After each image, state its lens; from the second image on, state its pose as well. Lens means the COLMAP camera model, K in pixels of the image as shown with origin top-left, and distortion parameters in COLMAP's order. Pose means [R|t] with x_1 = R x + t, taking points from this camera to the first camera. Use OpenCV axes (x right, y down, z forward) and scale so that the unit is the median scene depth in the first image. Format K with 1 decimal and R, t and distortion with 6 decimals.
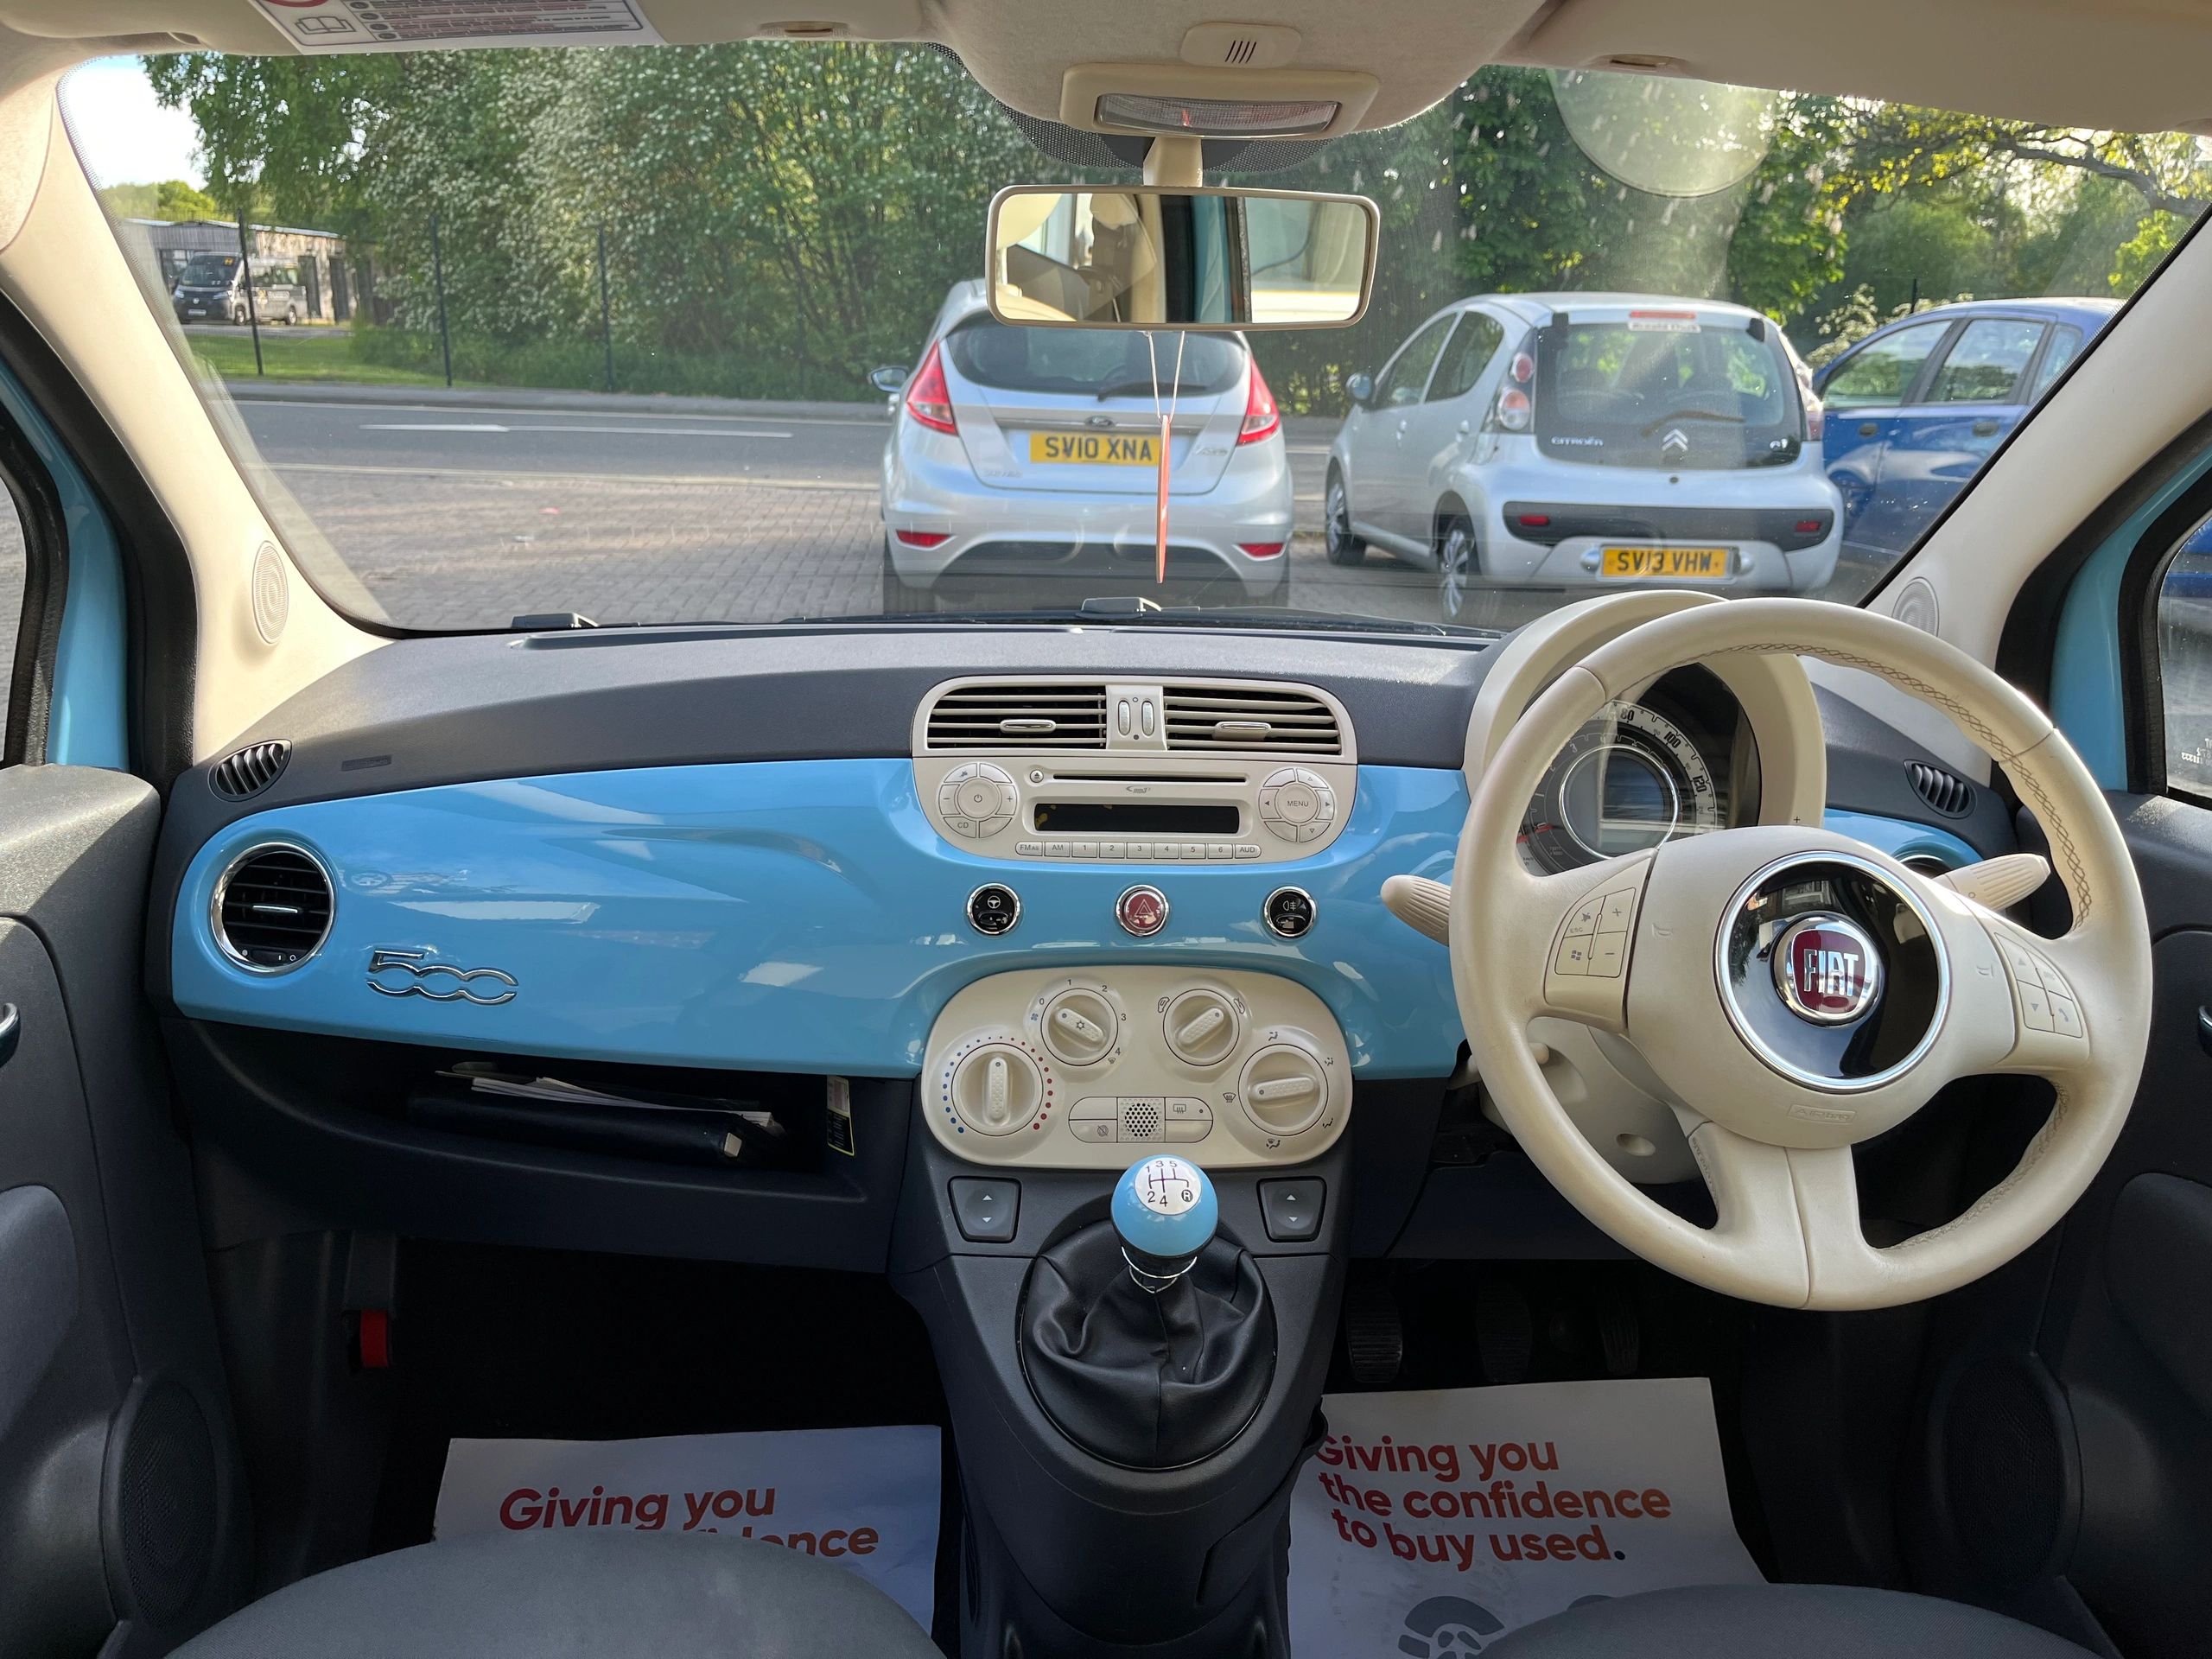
lens RADIAL K [[1675.3, 0, 1091.4], [0, 1675.3, 857.7], [0, 0, 1]] dist [0.054669, -0.072047]
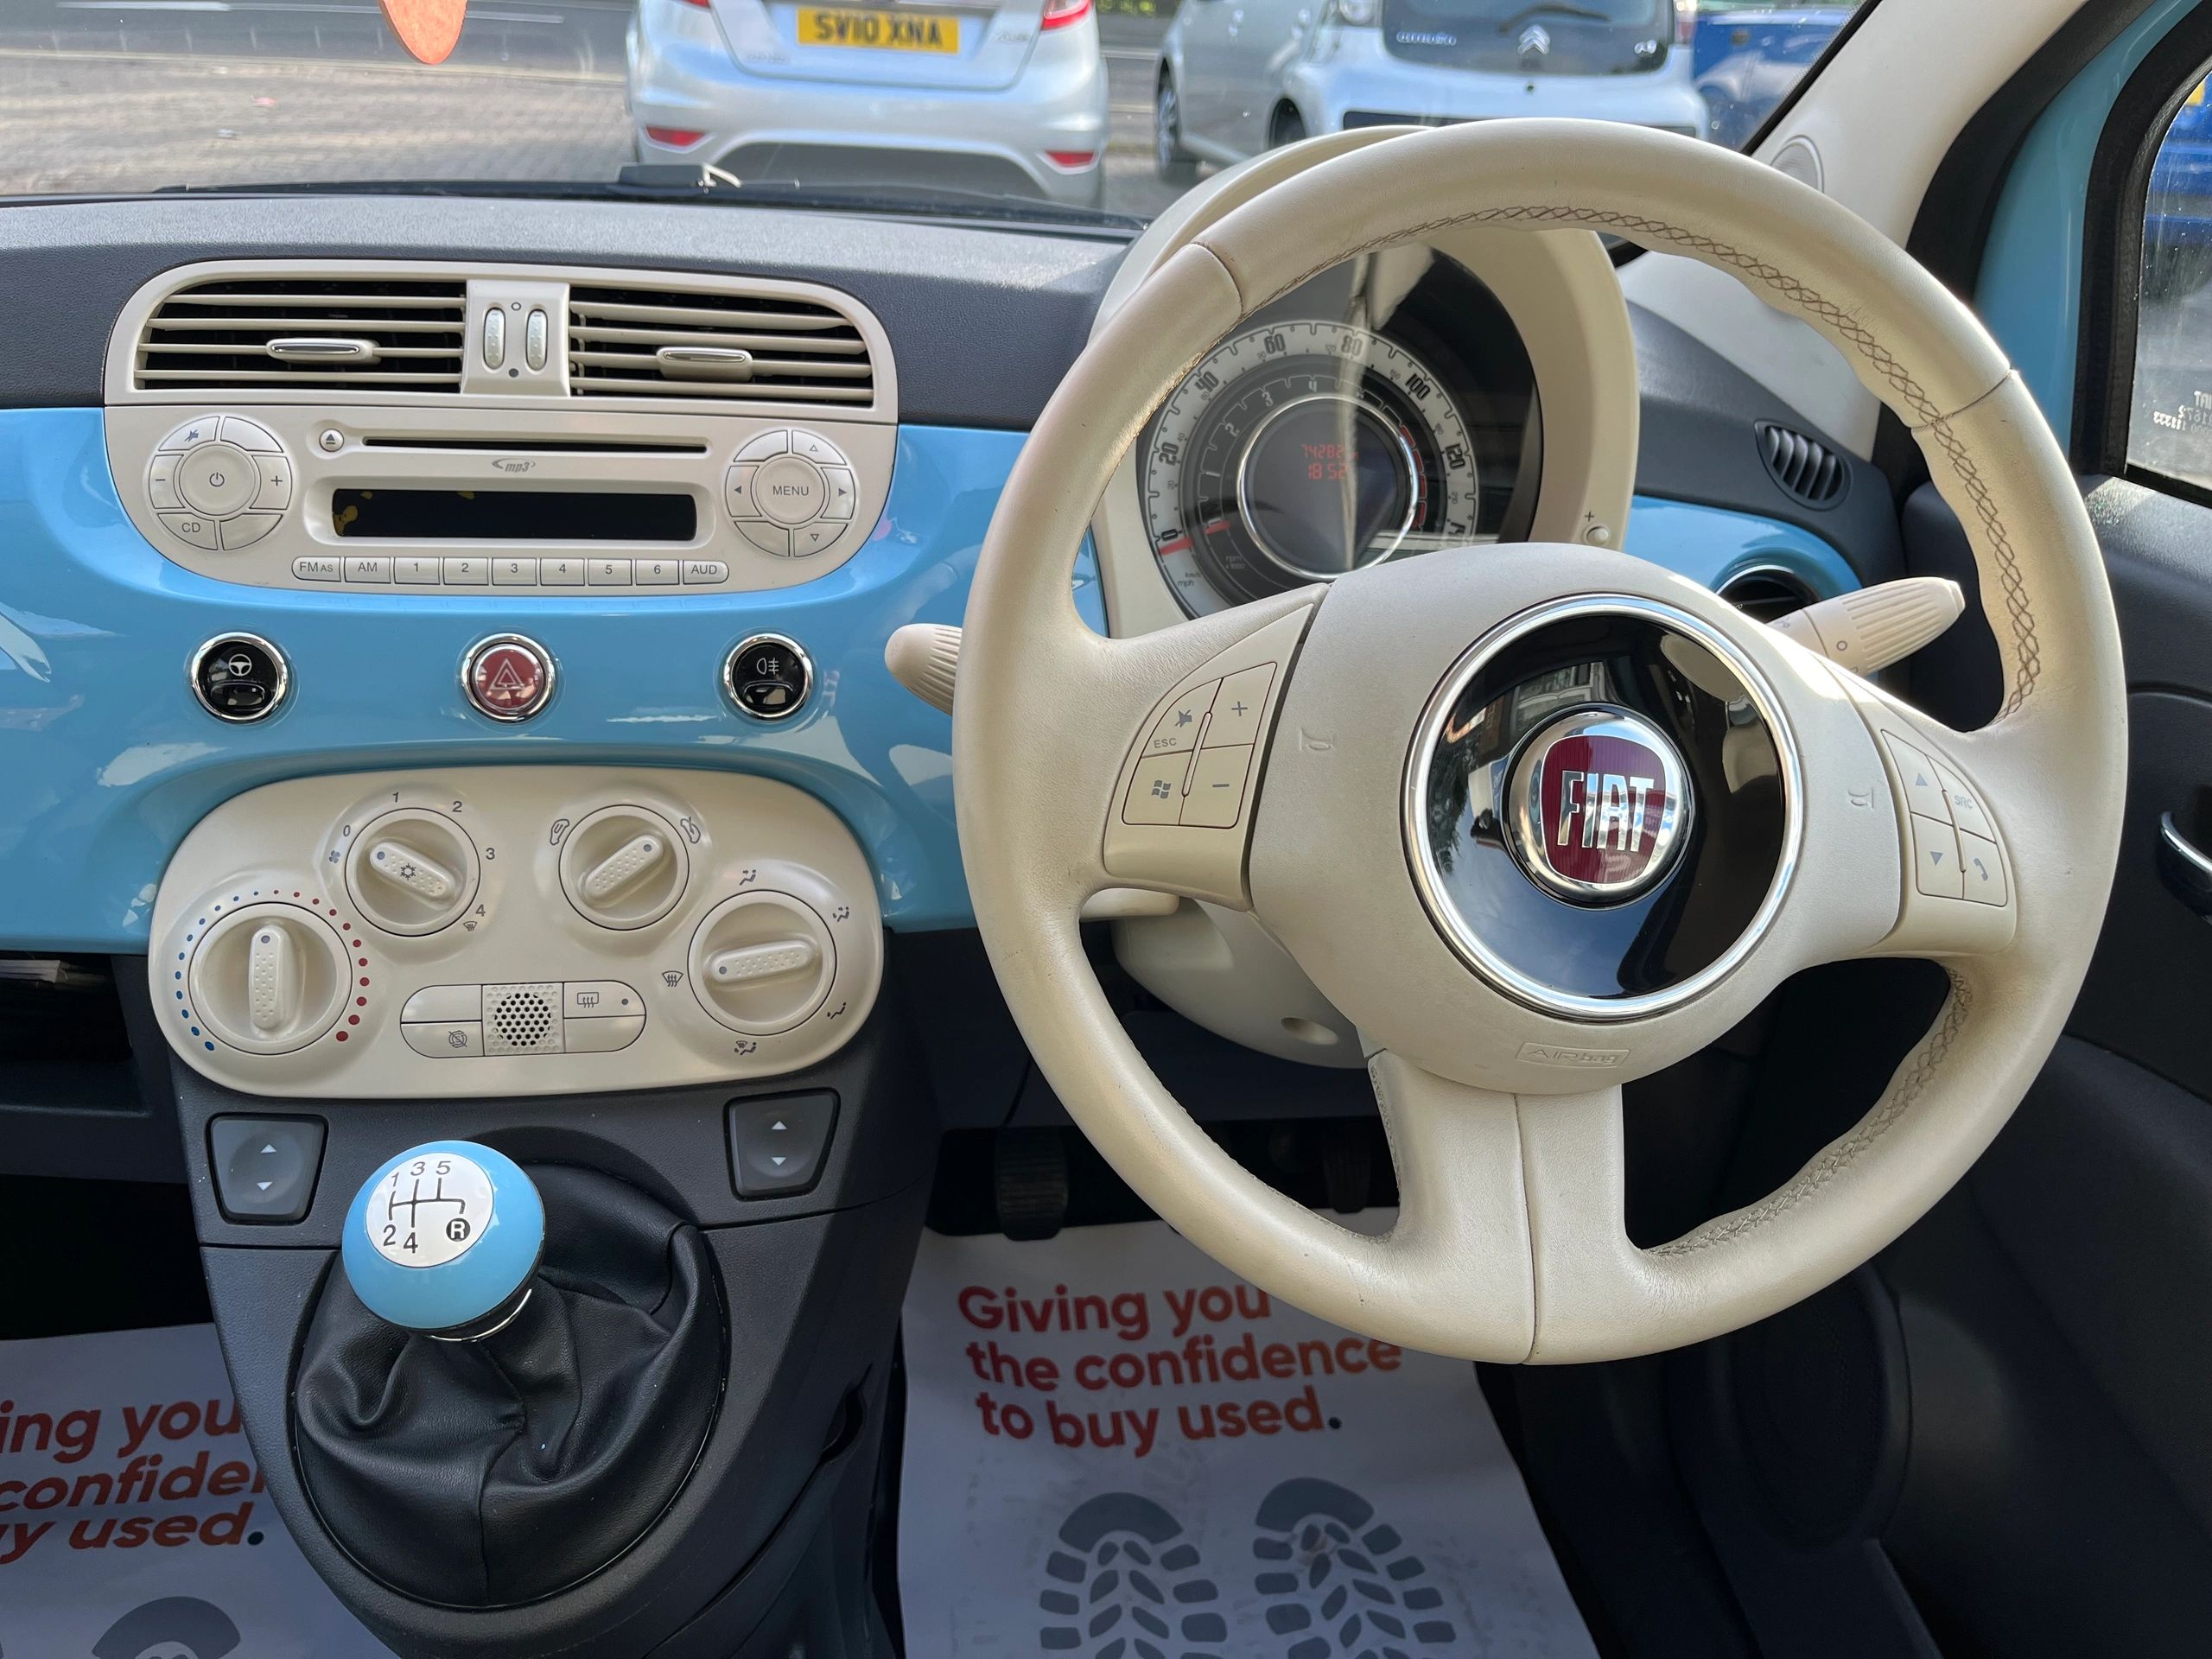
lens RADIAL K [[1675.3, 0, 1085.8], [0, 1675.3, 862.6], [0, 0, 1]] dist [0.054669, -0.072047]
pose [[0.996332, -0.015885, 0.084088, 0.173586], [-0.001659, 0.978851, 0.204570, -0.025138], [-0.085559, -0.203959, 0.975233, 0.368118]]
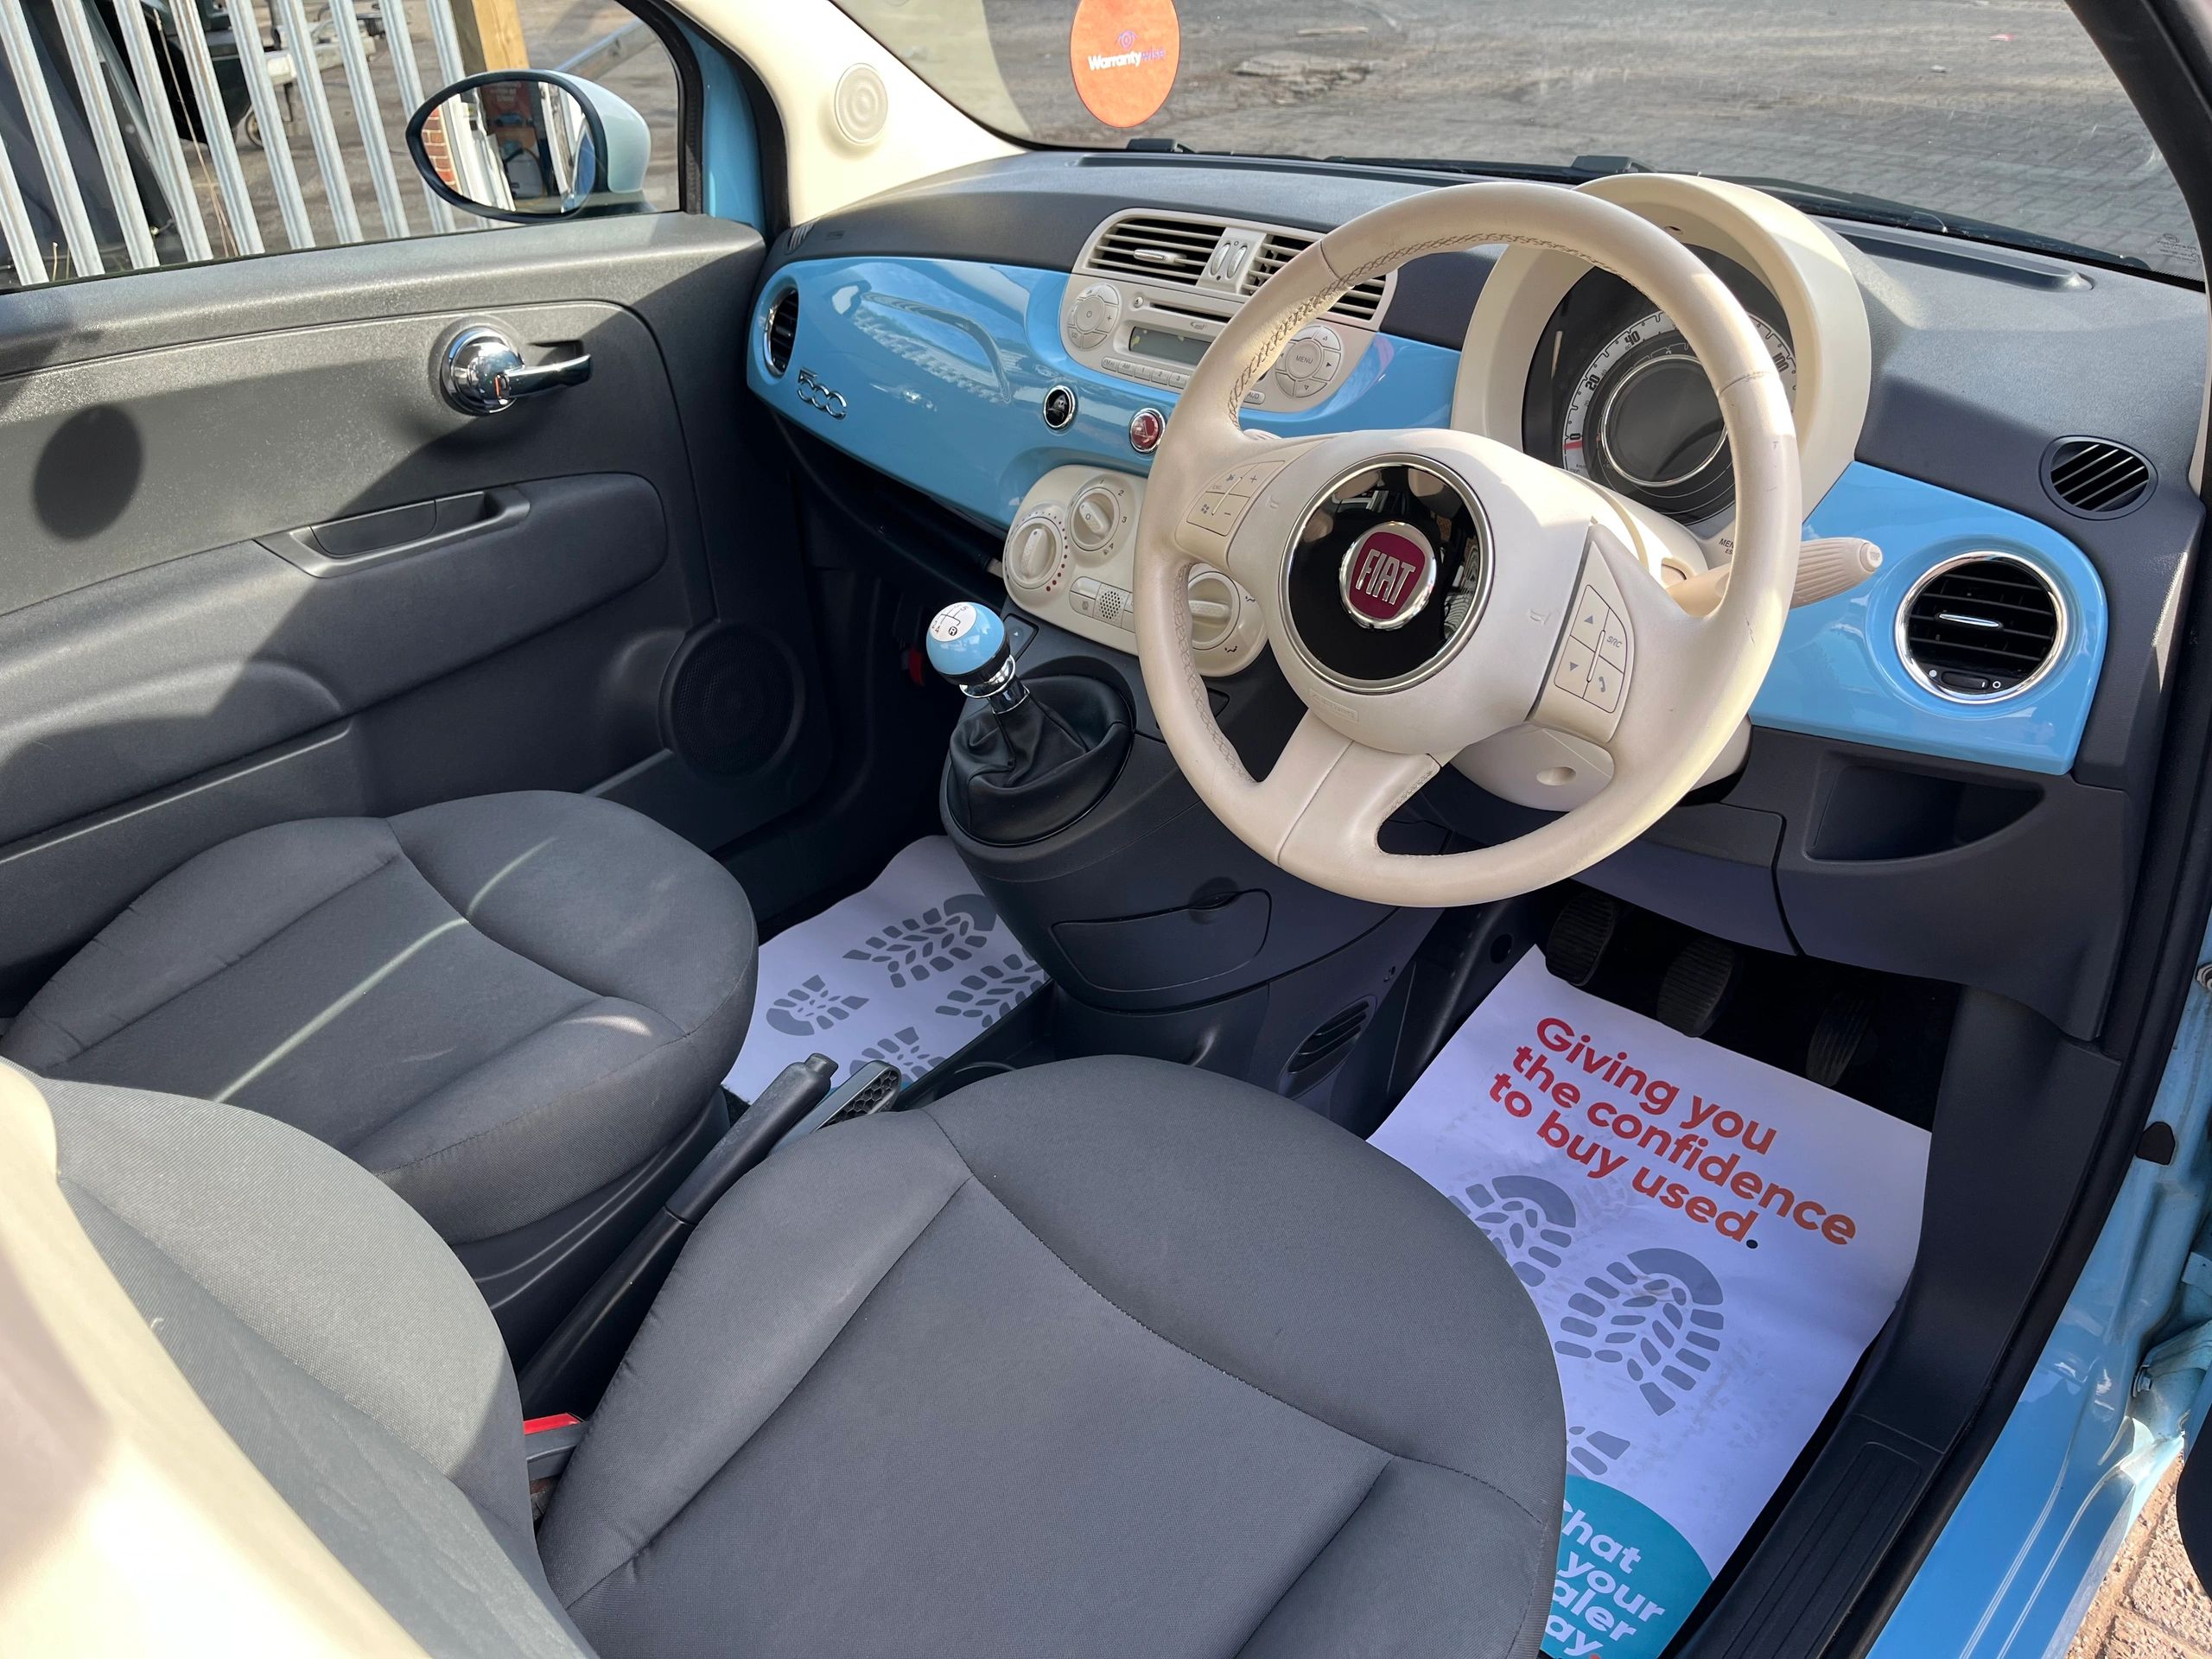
lens RADIAL K [[1675.3, 0, 1174.9], [0, 1675.3, 856.3], [0, 0, 1]] dist [0.054669, -0.072047]
pose [[0.690252, 0.333955, -0.641893, 0.850080], [-0.166448, 0.936614, 0.308301, -0.052021], [0.704164, -0.105964, 0.702086, 0.151875]]
